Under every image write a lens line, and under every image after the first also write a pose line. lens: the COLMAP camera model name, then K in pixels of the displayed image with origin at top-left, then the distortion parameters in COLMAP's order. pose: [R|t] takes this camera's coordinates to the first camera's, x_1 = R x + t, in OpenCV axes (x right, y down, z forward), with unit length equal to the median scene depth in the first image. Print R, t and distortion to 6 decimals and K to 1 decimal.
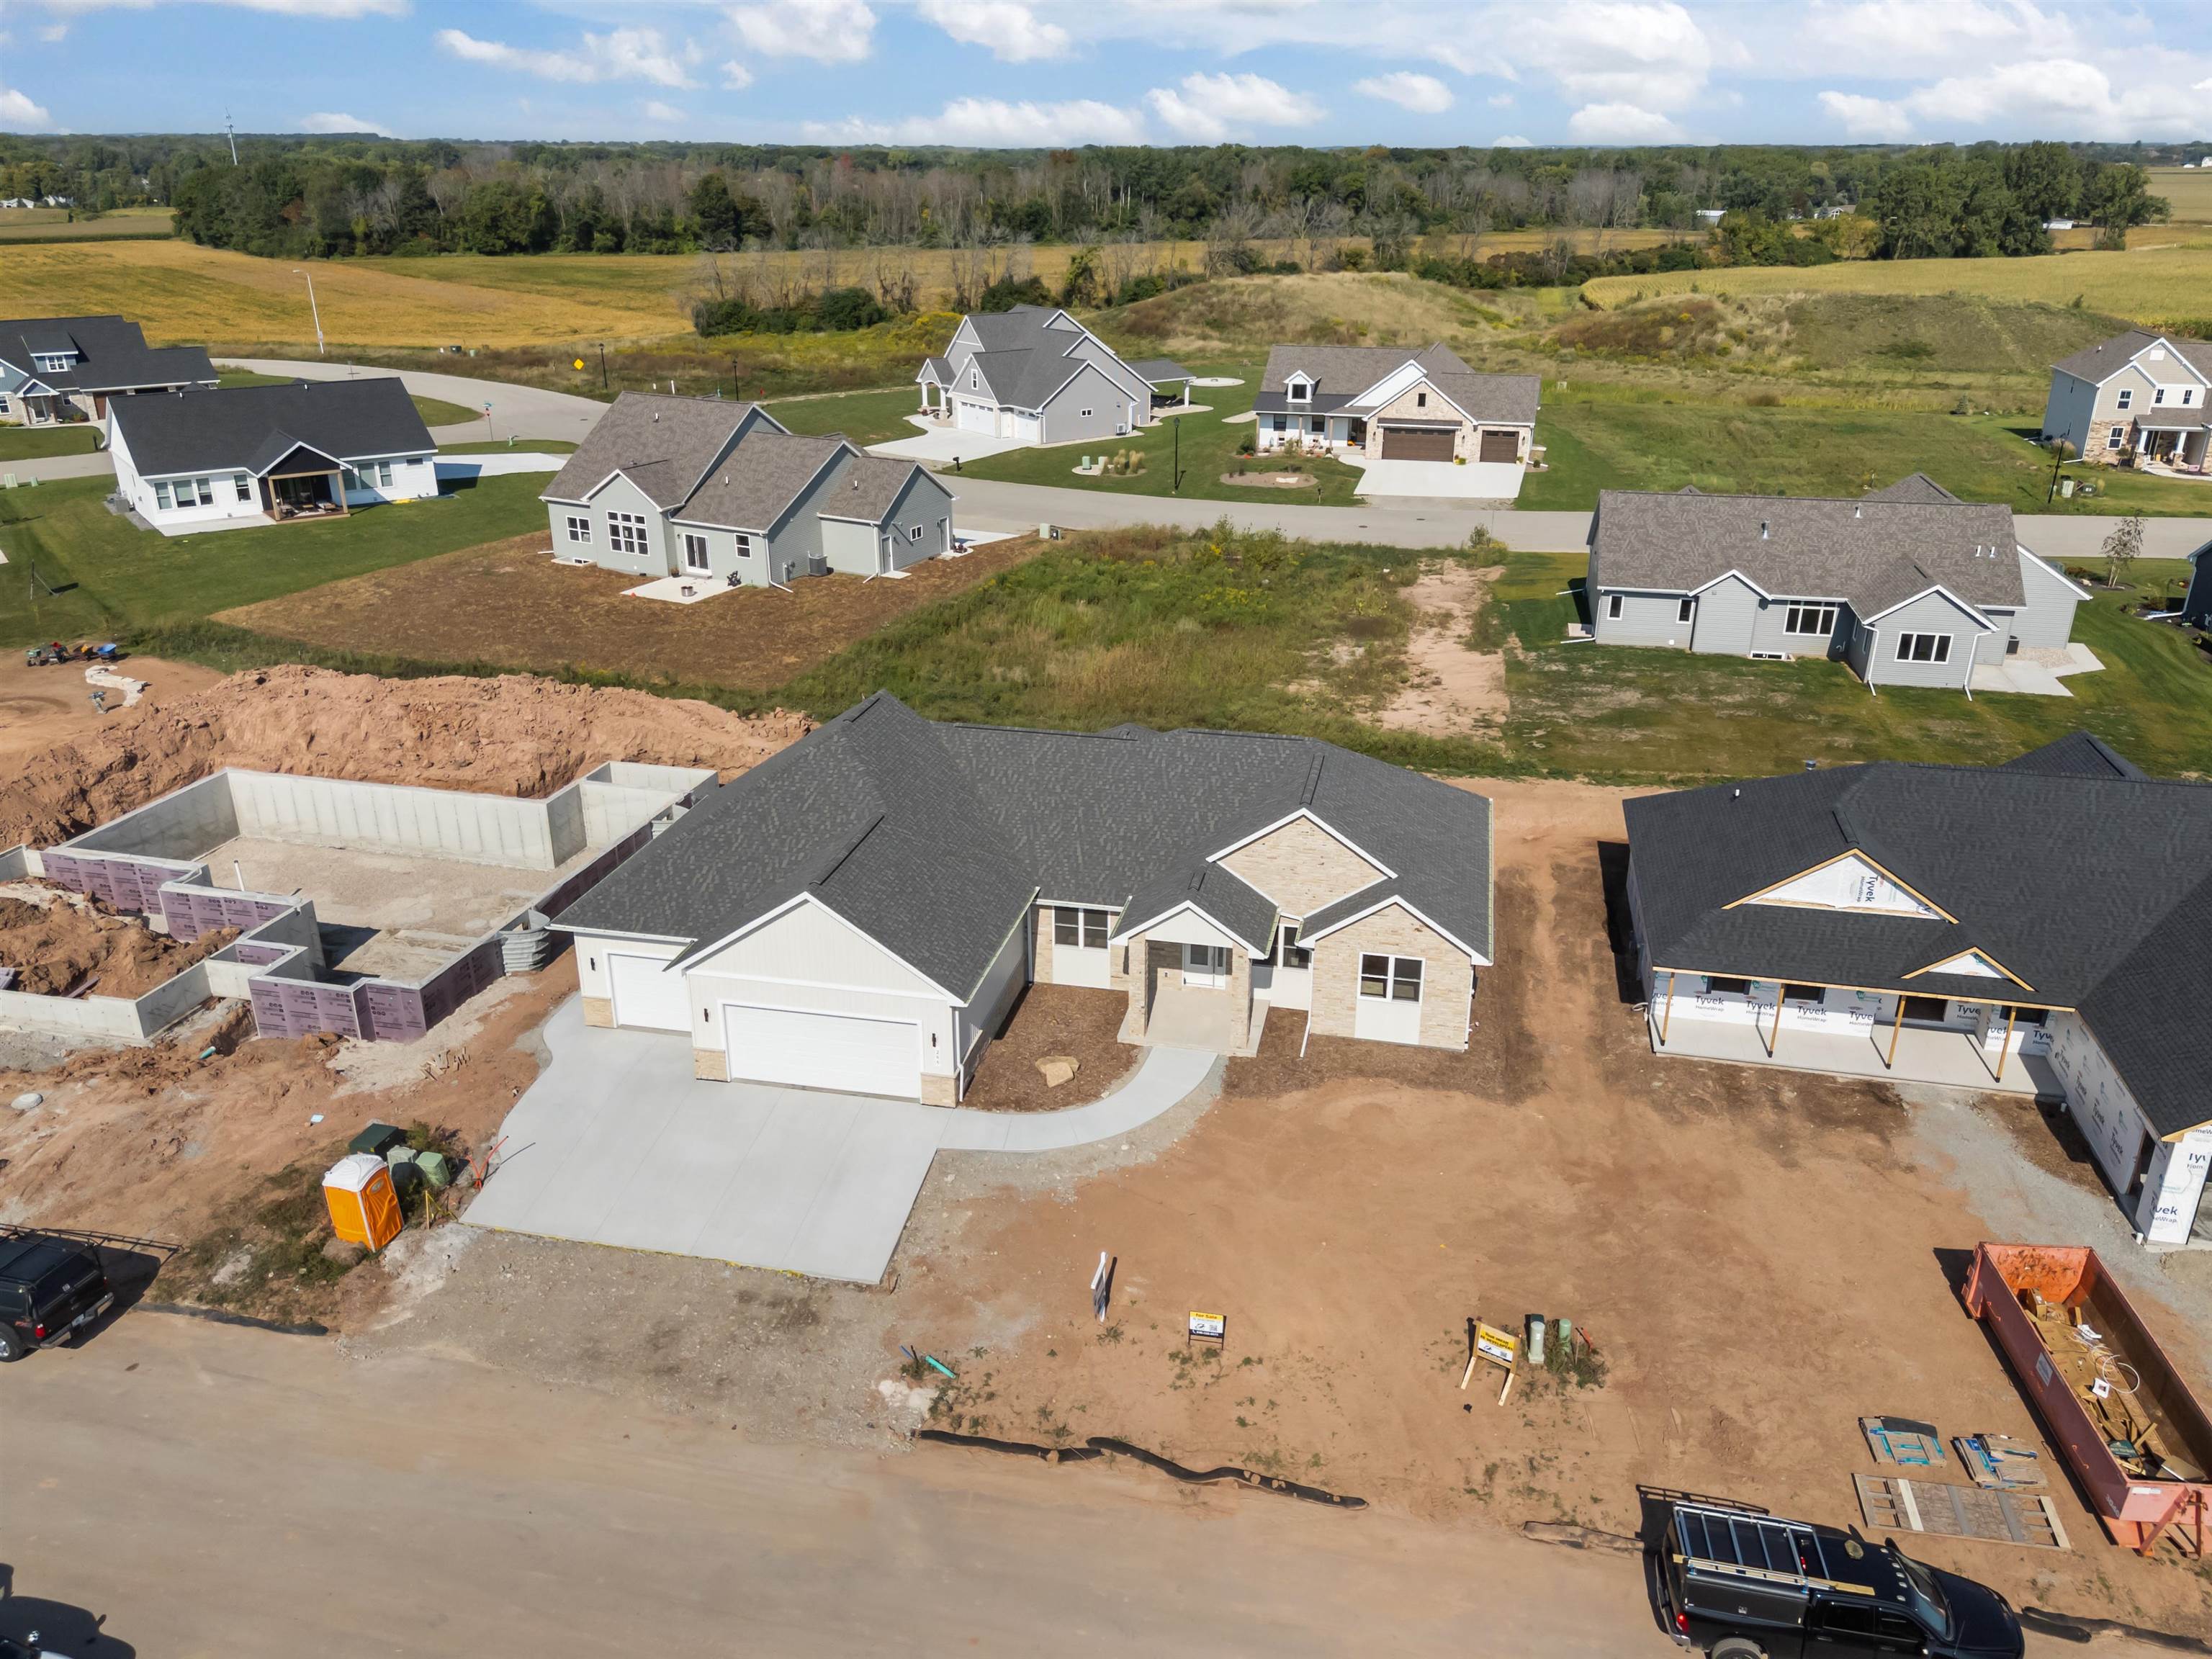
lens RADIAL K [[1599.3, 0, 1093.9], [0, 1599.3, 895.0], [0, 0, 1]] dist [0.062910, -0.050059]
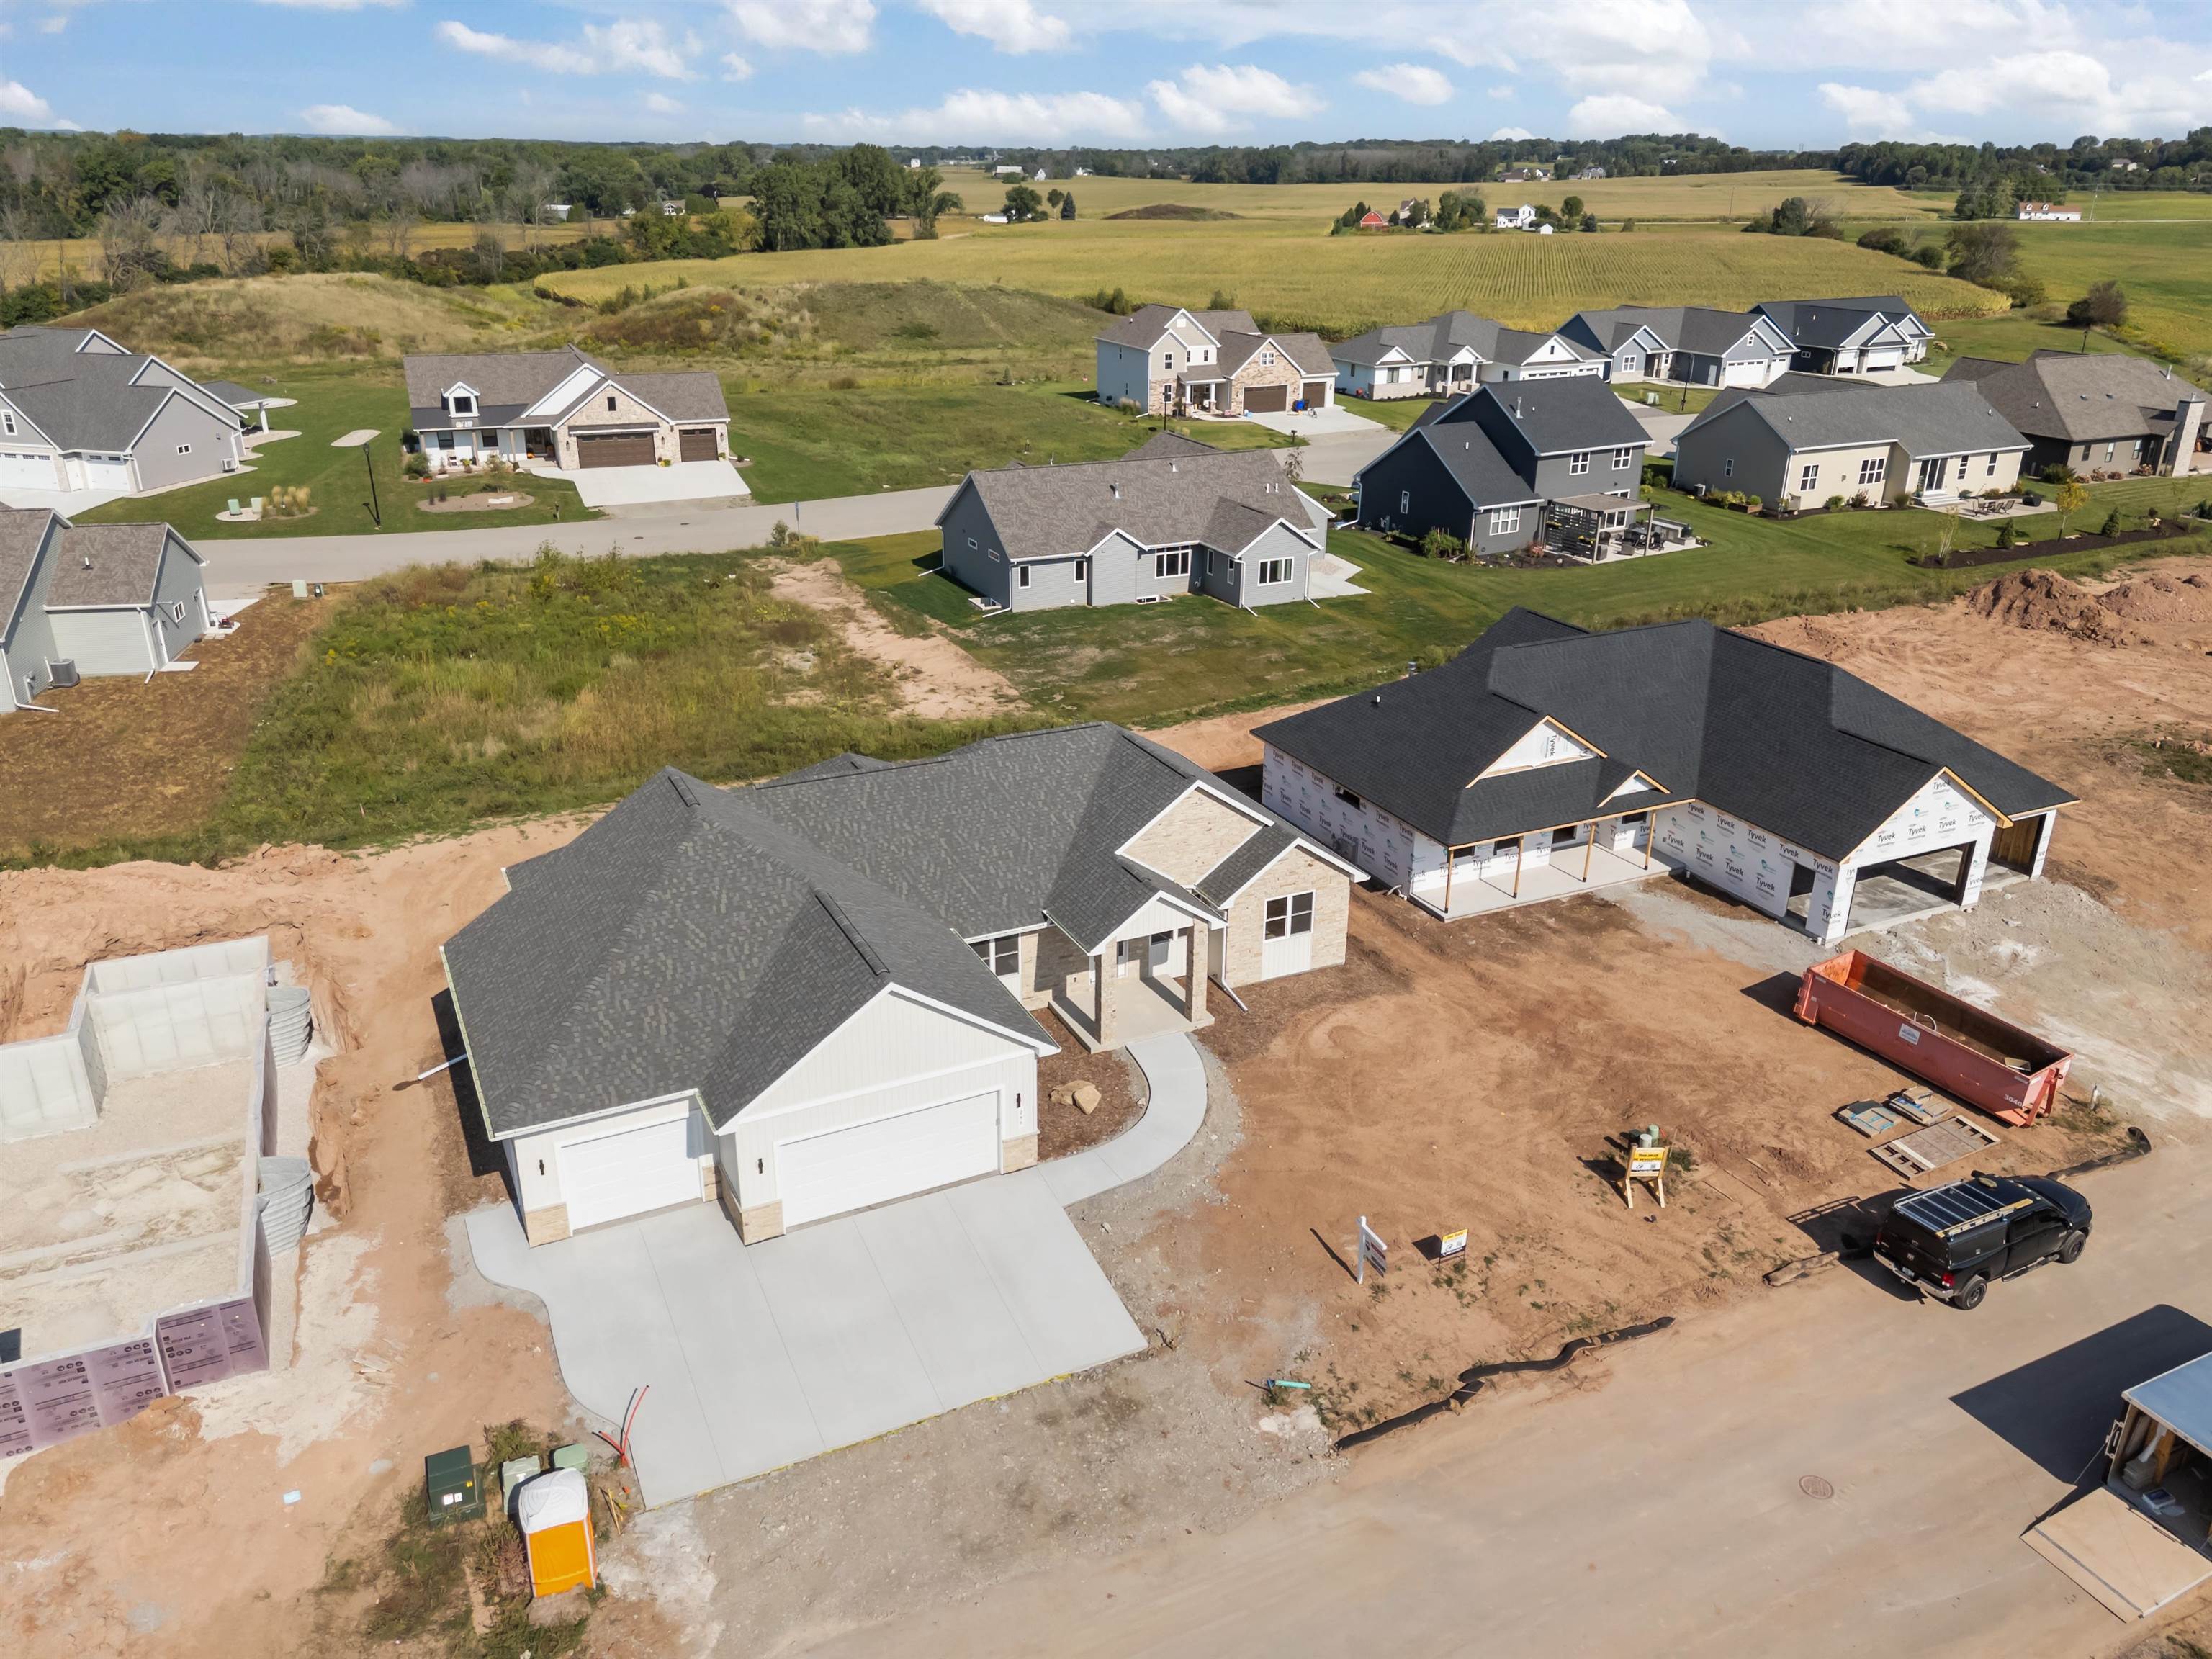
lens RADIAL K [[1599.3, 0, 1105.7], [0, 1599.3, 913.3], [0, 0, 1]] dist [0.062910, -0.050059]
pose [[0.781032, -0.262673, 0.566562, -0.345641], [0.255709, 0.962212, 0.093600, -0.054892], [-0.569739, 0.071770, 0.818686, 0.122555]]
